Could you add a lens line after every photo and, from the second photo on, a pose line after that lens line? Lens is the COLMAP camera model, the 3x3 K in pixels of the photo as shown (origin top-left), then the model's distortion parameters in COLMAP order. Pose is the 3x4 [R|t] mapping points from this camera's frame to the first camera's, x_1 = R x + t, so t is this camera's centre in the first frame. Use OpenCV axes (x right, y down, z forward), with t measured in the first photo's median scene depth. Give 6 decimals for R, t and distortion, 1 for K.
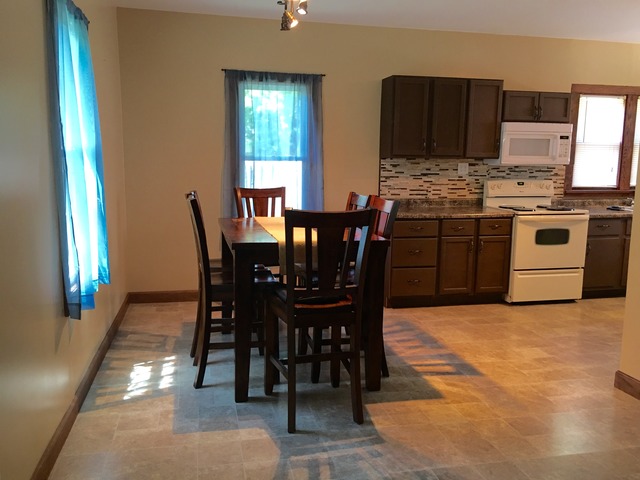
lens RADIAL K [[547.7, 0, 317.4], [0, 547.7, 235.4], [0, 0, 1]] dist [0.069850, -0.090890]
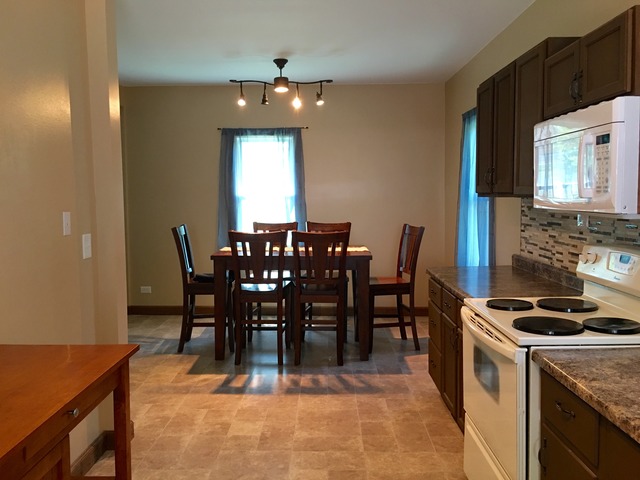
lens RADIAL K [[547.7, 0, 317.7], [0, 547.7, 235.8], [0, 0, 1]] dist [0.069850, -0.090890]
pose [[-0.240014, 0.060924, -0.968856, 0.883333], [-0.129058, 0.987167, 0.094047, -0.130027], [0.962152, 0.147611, -0.229072, 0.954990]]
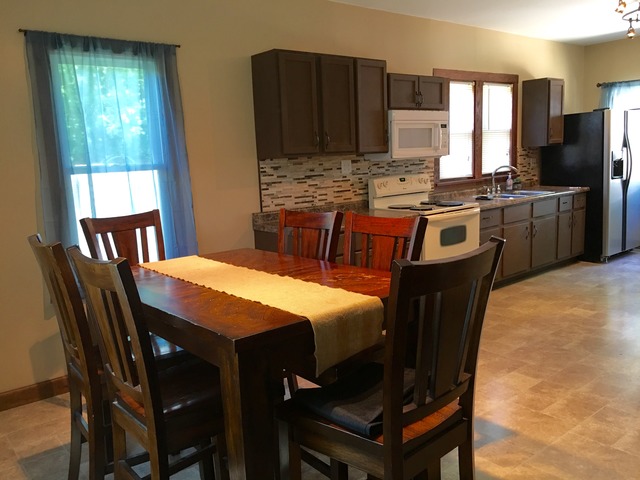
lens RADIAL K [[547.7, 0, 319.0], [0, 547.7, 239.1], [0, 0, 1]] dist [0.069850, -0.090890]
pose [[0.892141, -0.121084, 0.435228, -0.163478], [0.119555, 0.992343, 0.031011, -0.046029], [-0.435651, 0.024367, 0.899786, 0.287127]]
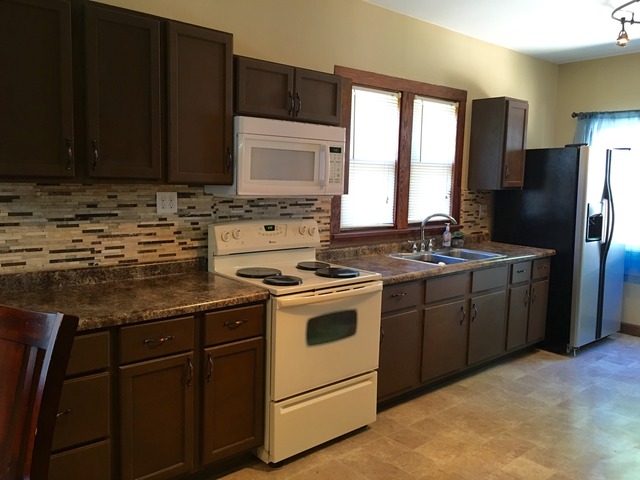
lens RADIAL K [[547.7, 0, 317.3], [0, 547.7, 237.8], [0, 0, 1]] dist [0.069850, -0.090890]
pose [[0.879429, -0.043803, 0.474011, 0.154421], [0.054510, 0.998474, -0.008863, -0.082739], [-0.472899, 0.033633, 0.880474, 0.520162]]
